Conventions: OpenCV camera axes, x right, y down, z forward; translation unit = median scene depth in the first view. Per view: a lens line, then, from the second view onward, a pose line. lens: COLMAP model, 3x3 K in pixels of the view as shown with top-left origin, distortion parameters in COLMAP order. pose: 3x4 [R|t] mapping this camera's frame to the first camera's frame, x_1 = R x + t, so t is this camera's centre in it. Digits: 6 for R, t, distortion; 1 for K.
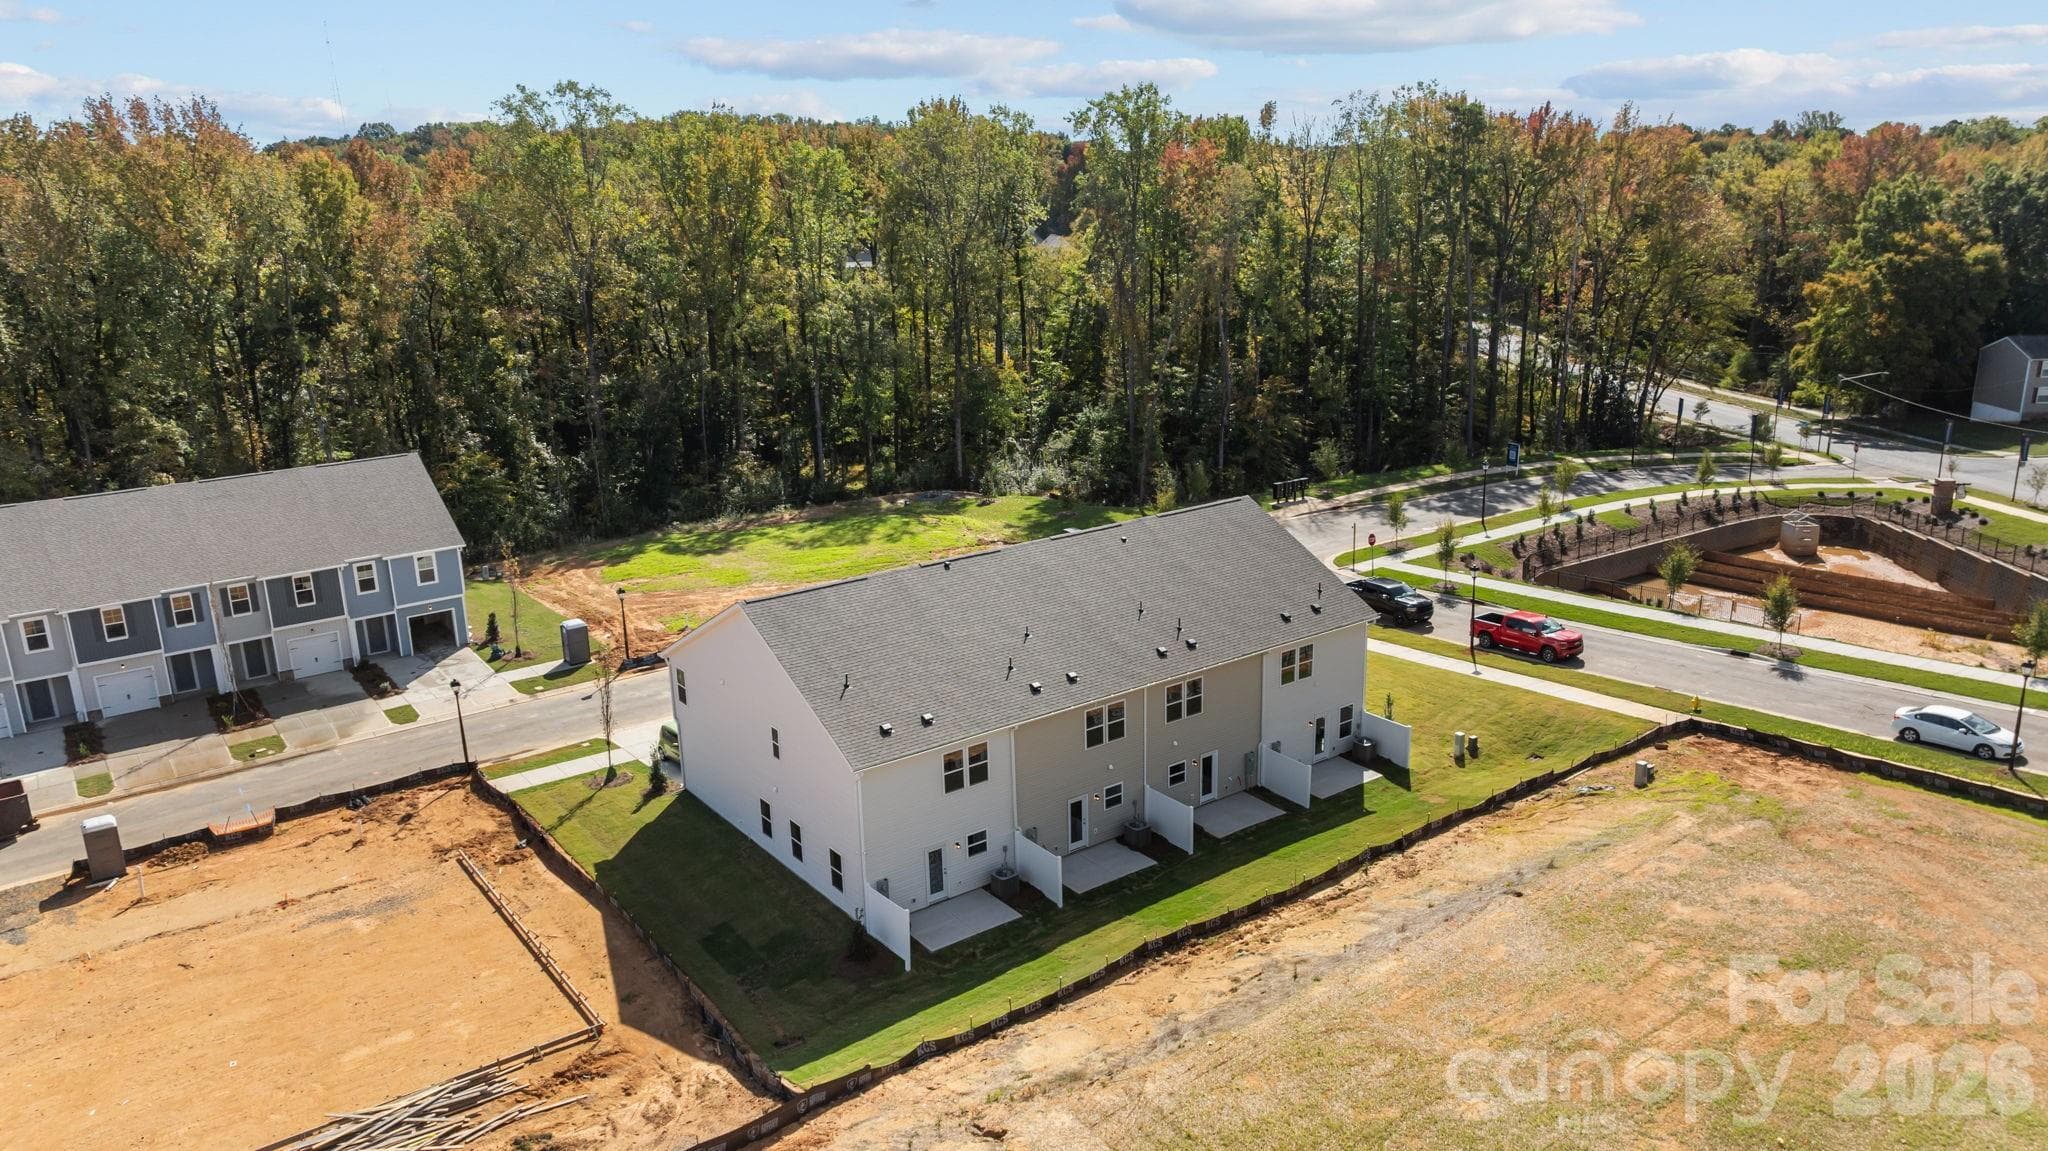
lens RADIAL K [[1447.4, 0, 1024.0], [0, 1447.4, 575.5], [0, 0, 1]] dist [-0.016881, 0.001852]
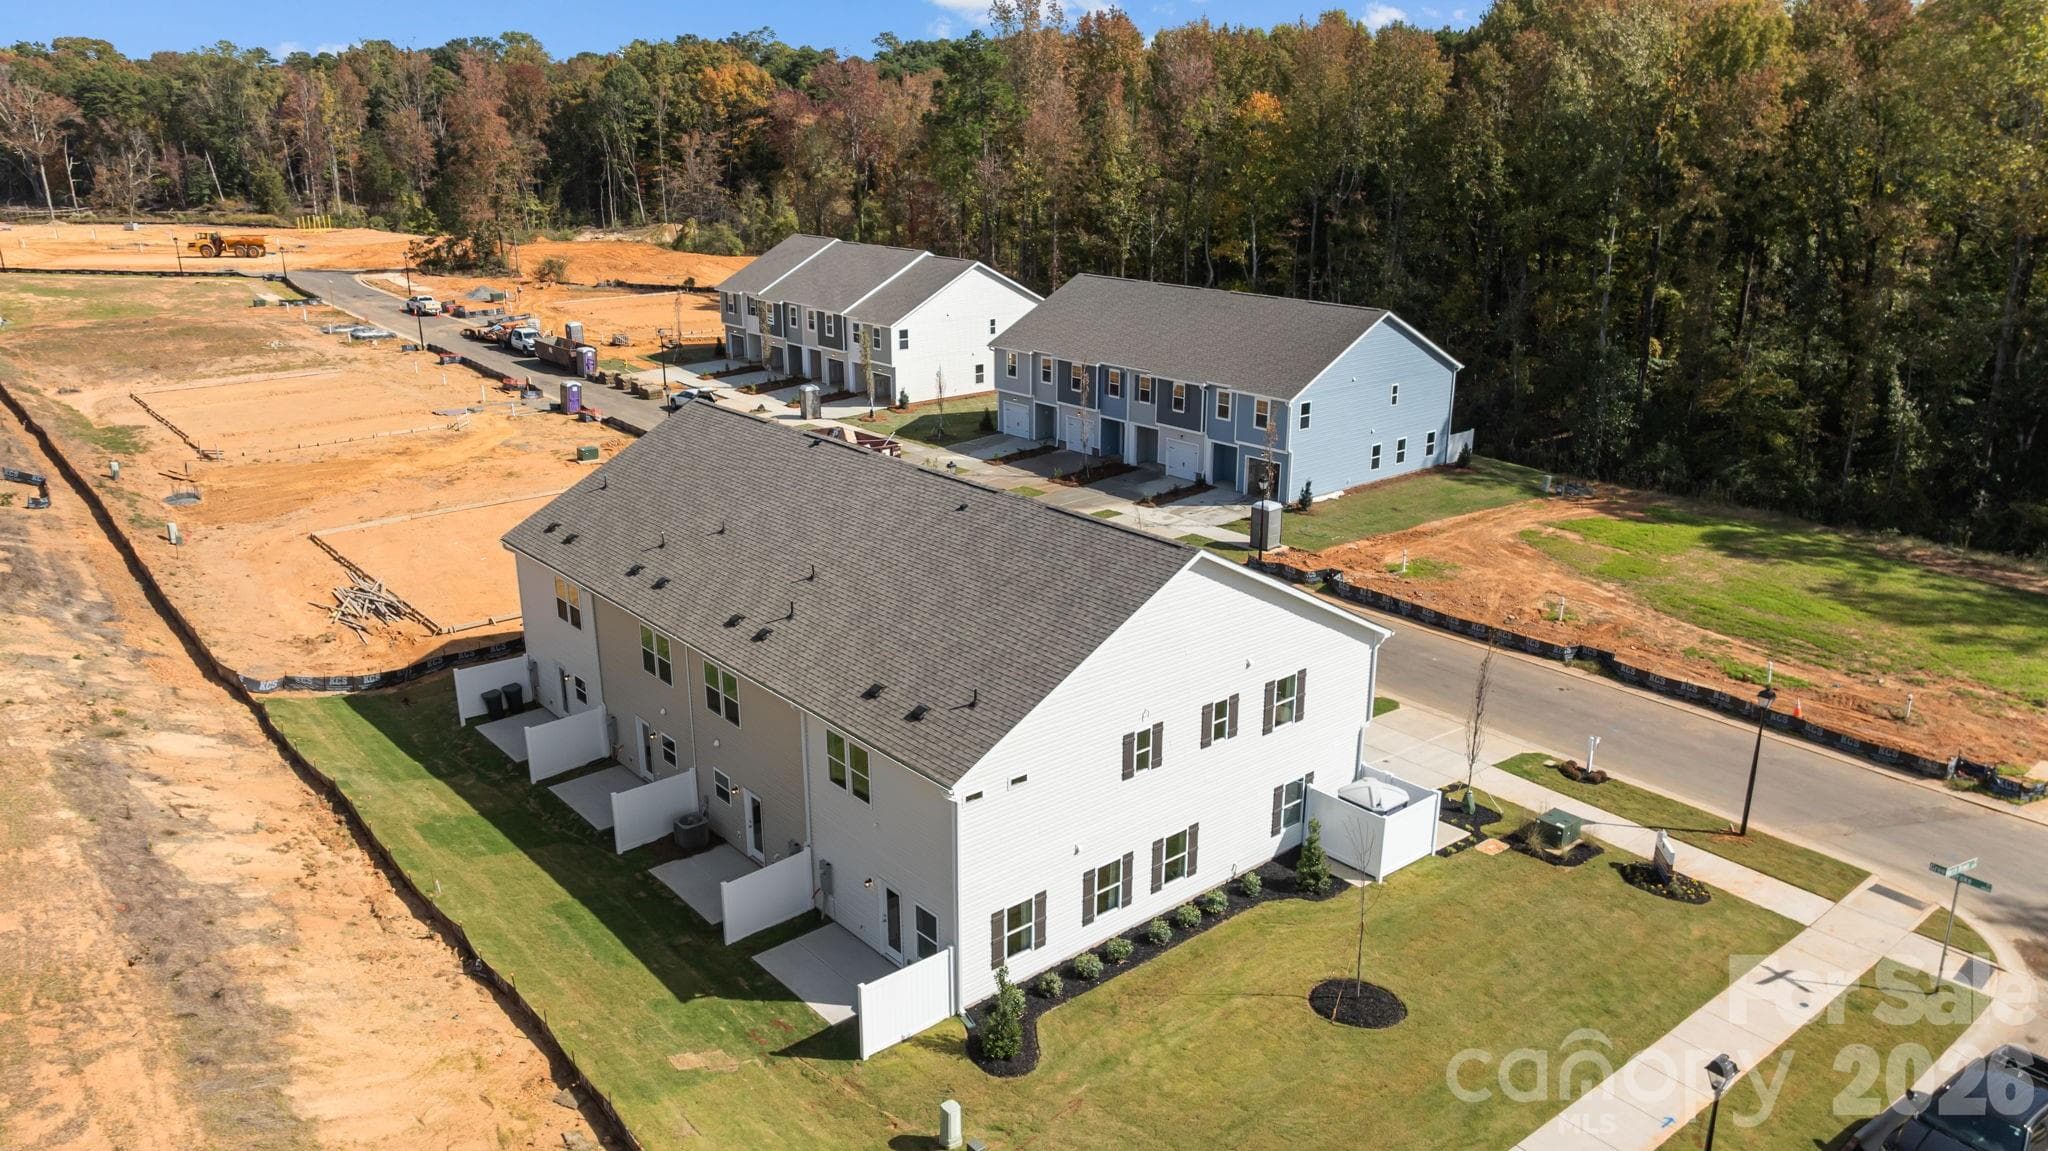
lens RADIAL K [[1447.4, 0, 1024.0], [0, 1447.4, 575.5], [0, 0, 1]] dist [-0.016881, 0.001852]
pose [[0.071090, 0.331046, -0.940933, 0.572633], [-0.271138, 0.914214, 0.301161, -0.165684], [0.959912, 0.233713, 0.154750, 0.749509]]
